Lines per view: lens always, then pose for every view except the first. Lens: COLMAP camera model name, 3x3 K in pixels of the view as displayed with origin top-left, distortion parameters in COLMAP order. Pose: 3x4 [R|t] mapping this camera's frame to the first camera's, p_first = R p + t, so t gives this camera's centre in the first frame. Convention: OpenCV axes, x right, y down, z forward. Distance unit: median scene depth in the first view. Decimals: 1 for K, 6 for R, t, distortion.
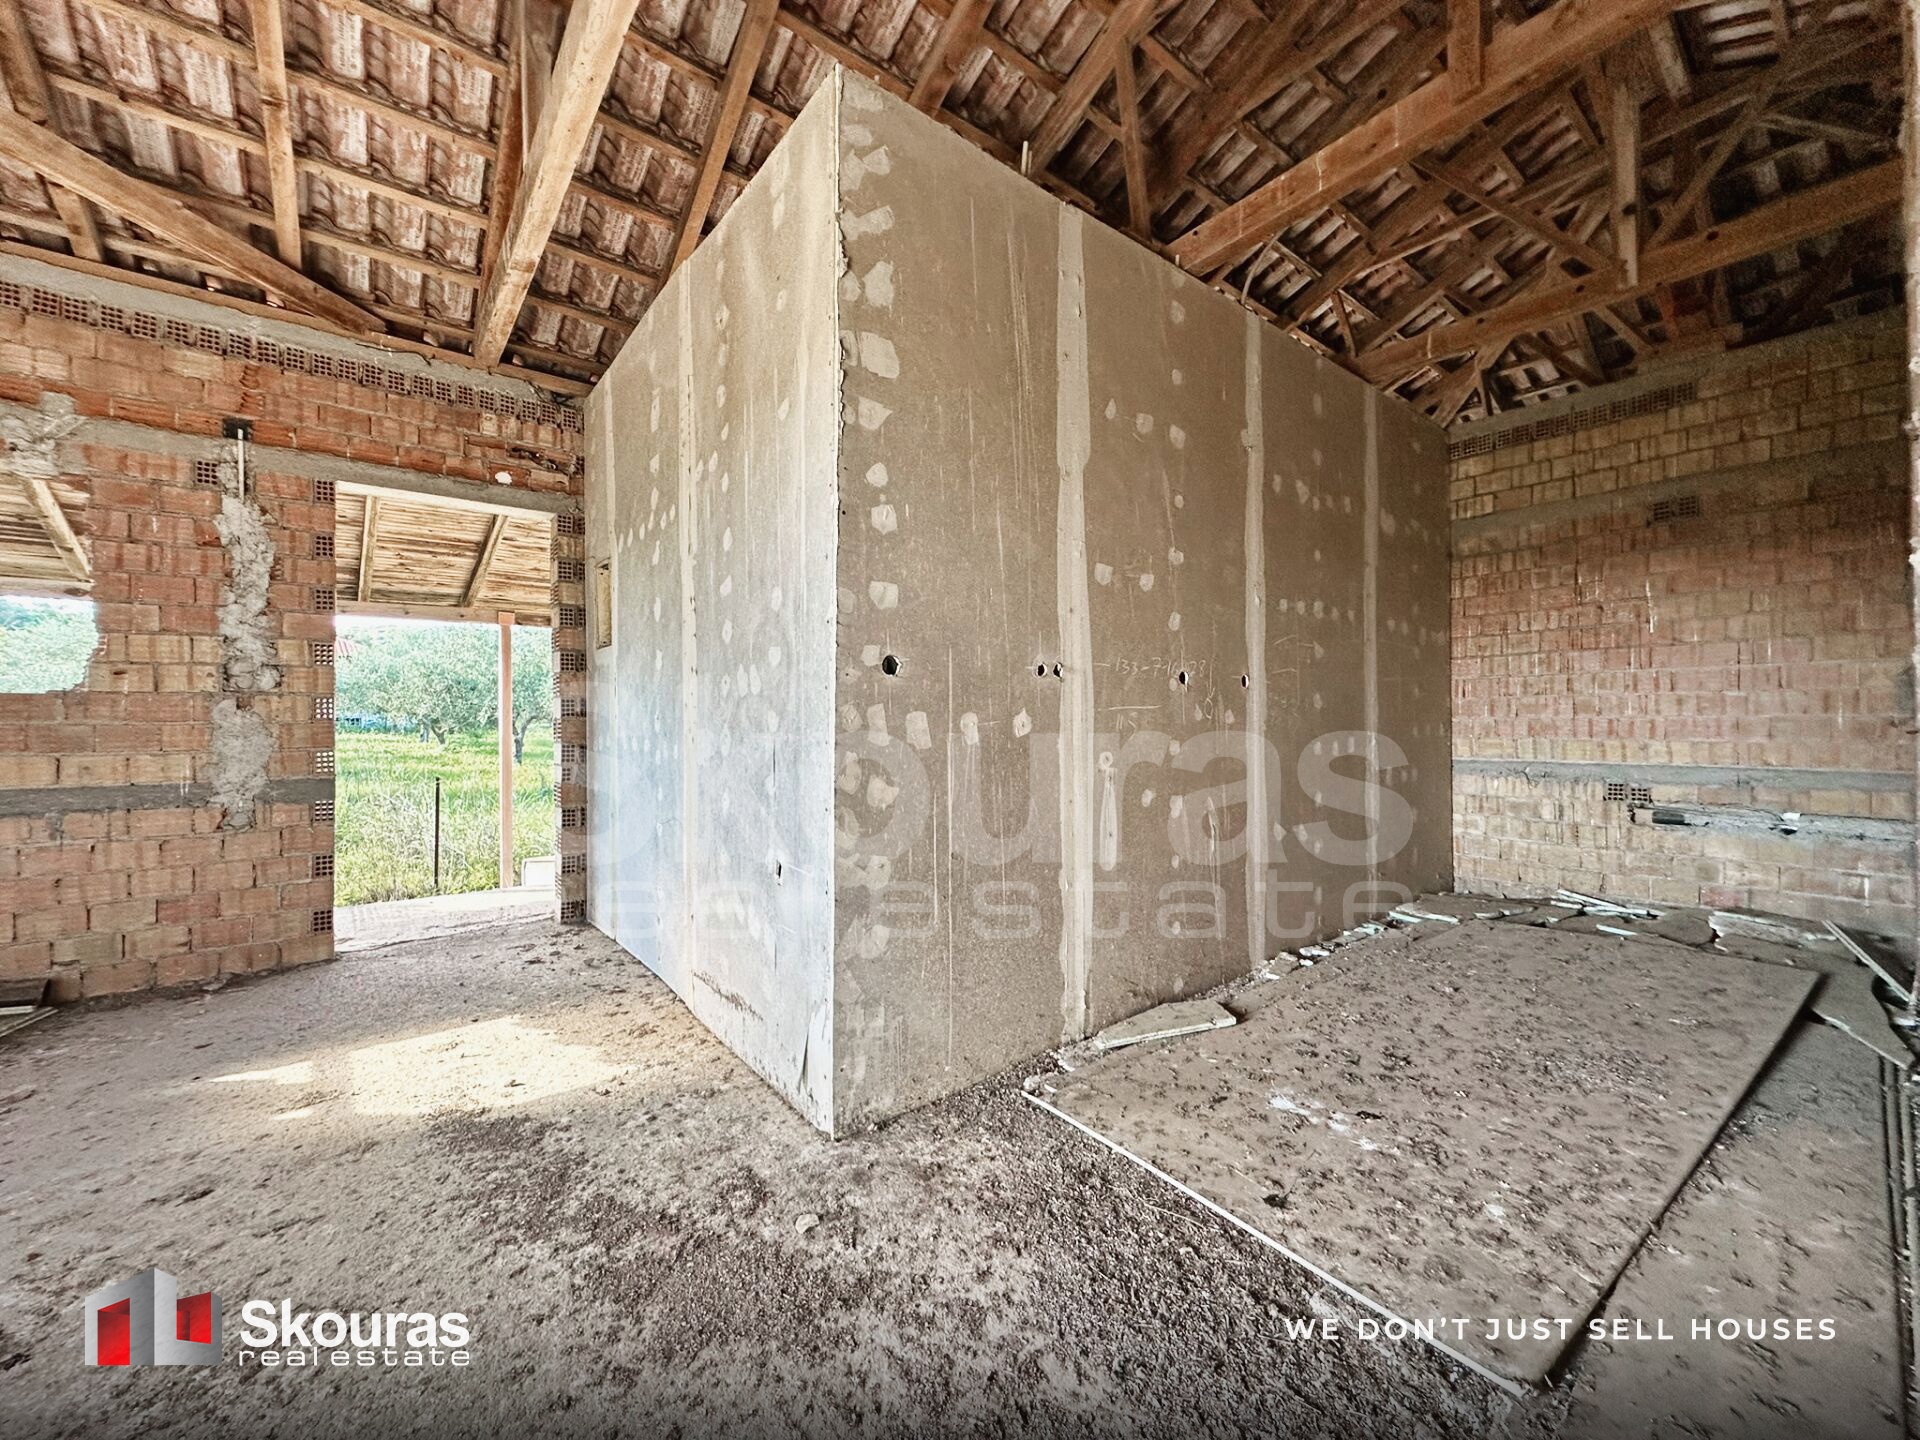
lens RADIAL K [[765.2, 0, 961.3], [0, 765.2, 719.1], [0, 0, 1]] dist [-0.004389, 0.000874]
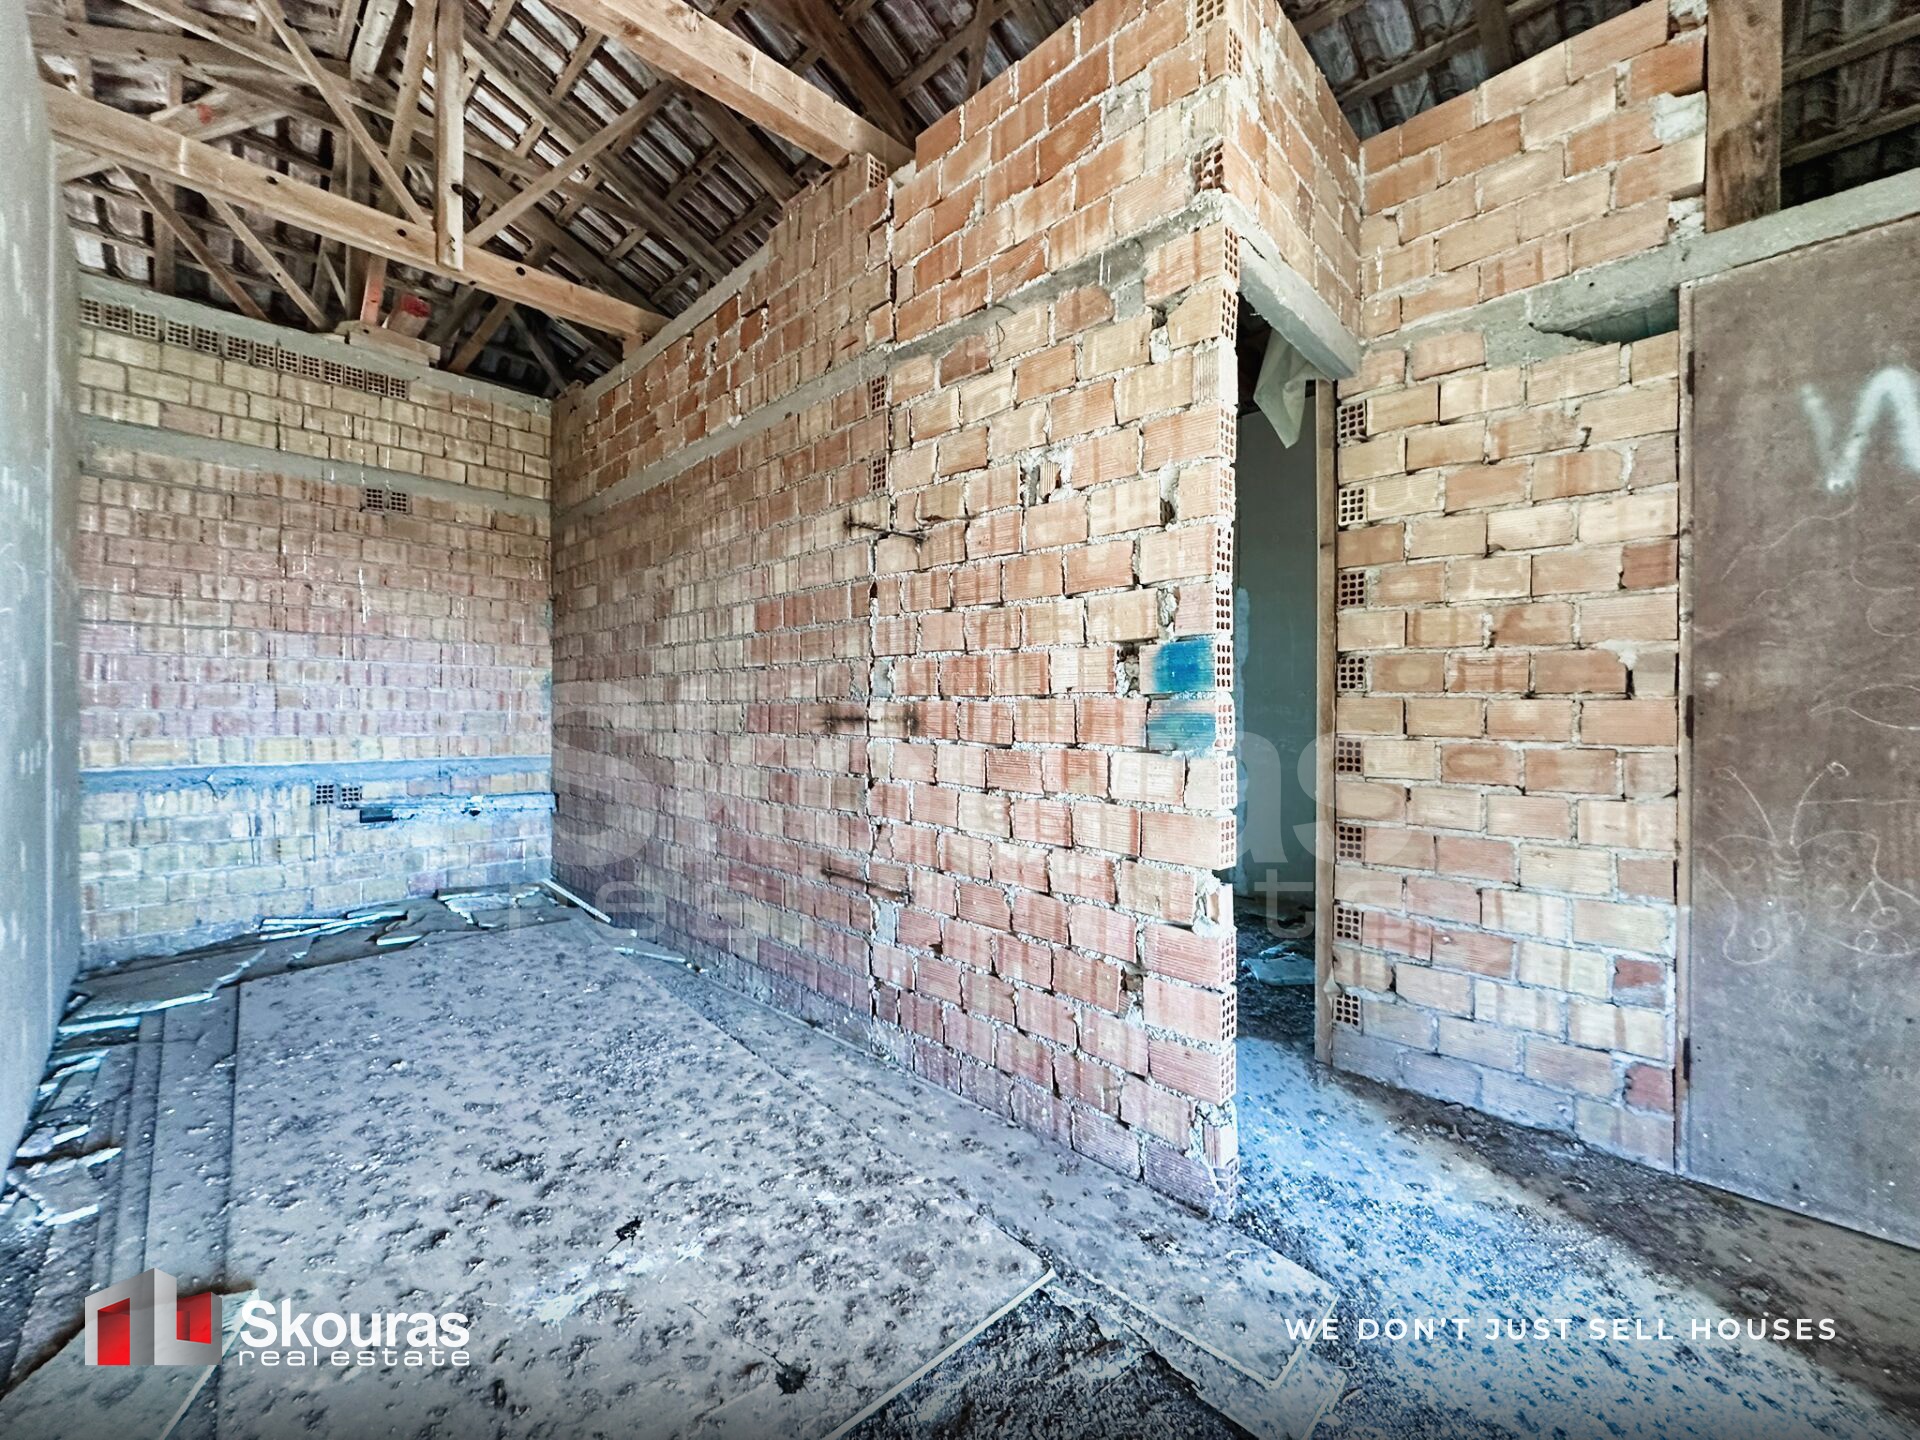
lens RADIAL K [[765.2, 0, 954.3], [0, 765.2, 720.4], [0, 0, 1]] dist [-0.004389, 0.000874]
pose [[-0.120533, 0.000904, 0.992709, -0.162096], [-0.004652, 0.999988, -0.001476, 0.007813], [-0.992698, -0.004796, -0.120528, 0.482072]]
